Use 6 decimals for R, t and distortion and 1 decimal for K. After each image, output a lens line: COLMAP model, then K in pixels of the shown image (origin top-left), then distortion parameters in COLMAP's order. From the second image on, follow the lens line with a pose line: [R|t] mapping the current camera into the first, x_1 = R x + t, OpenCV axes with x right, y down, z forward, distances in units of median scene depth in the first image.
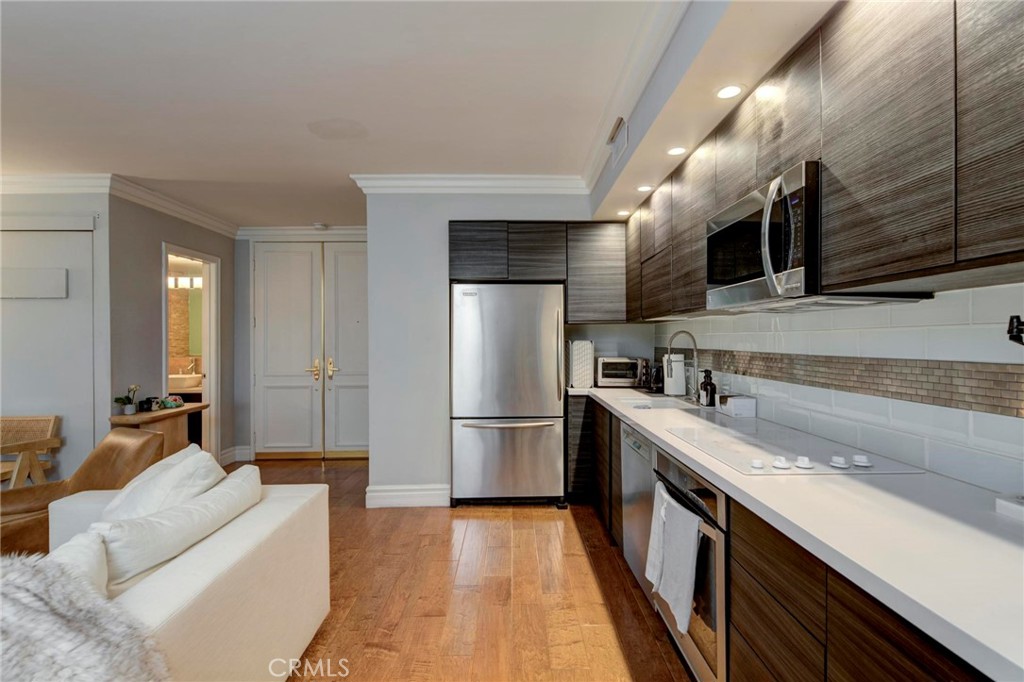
lens RADIAL K [[503.7, 0, 512.0], [0, 503.7, 341.0], [0, 0, 1]] dist [-0.000743, -0.000033]
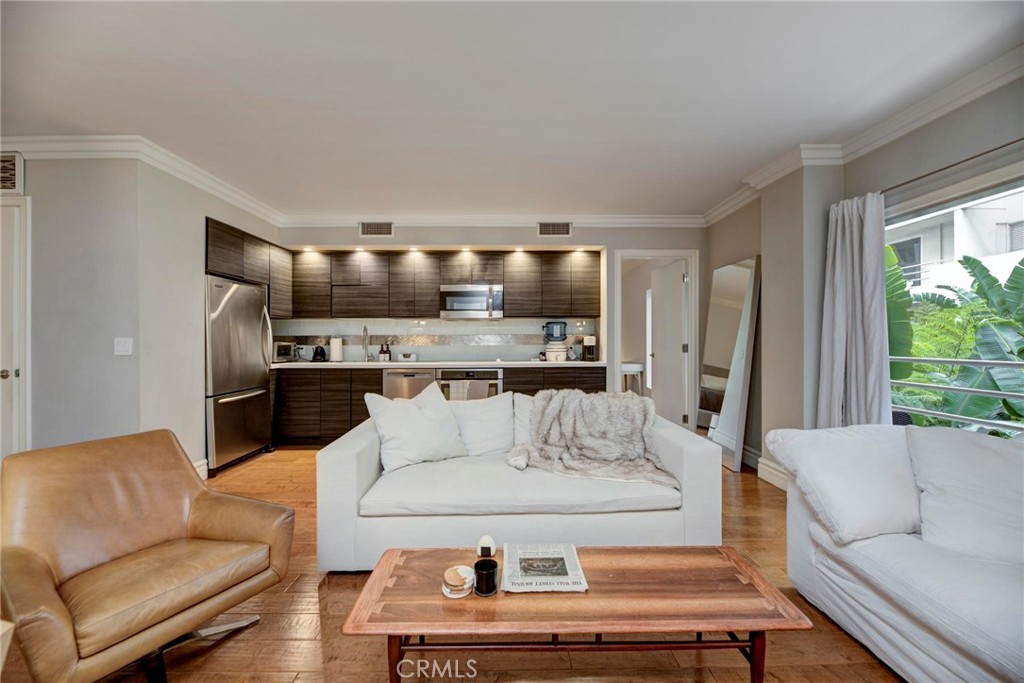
lens RADIAL K [[408.5, 0, 505.4], [0, 408.5, 337.6], [0, 0, 1]] dist [0.006234, -0.000099]
pose [[0.025862, 0.004767, 0.999654, -1.108623], [0.004903, 0.999976, -0.004895, 0.034010], [-0.999653, 0.005028, 0.025838, 0.367801]]
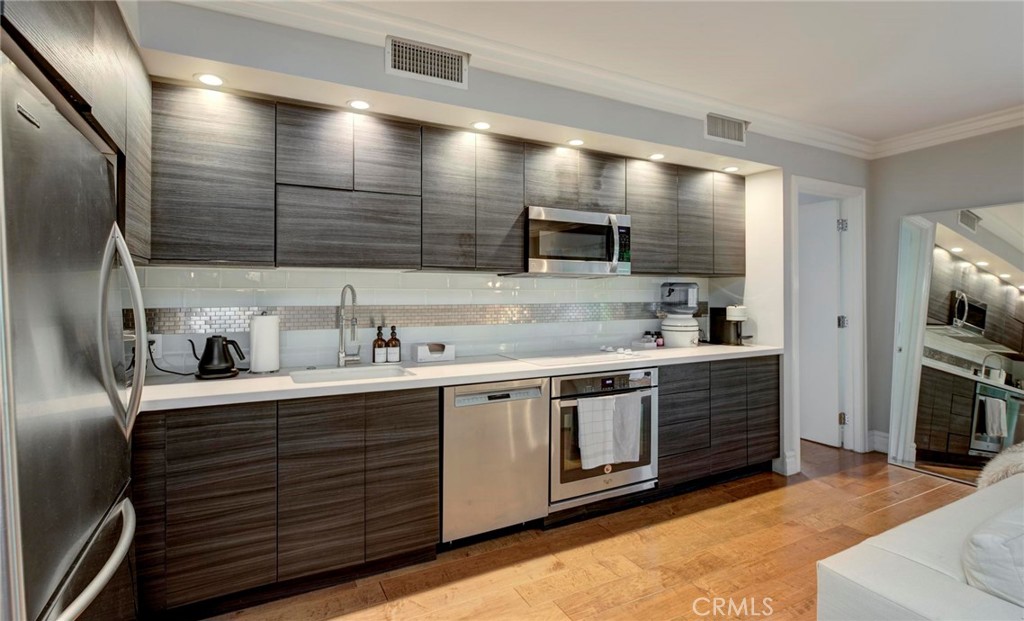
lens RADIAL K [[486.3, 0, 514.1], [0, 486.3, 291.8], [0, 0, 1]] dist [0.002724, 0.000333]
pose [[-0.458937, 0.000600, 0.888468, -0.461021], [0.002239, 0.999997, 0.000481, -0.007186], [-0.888466, 0.002210, -0.458937, 1.015640]]
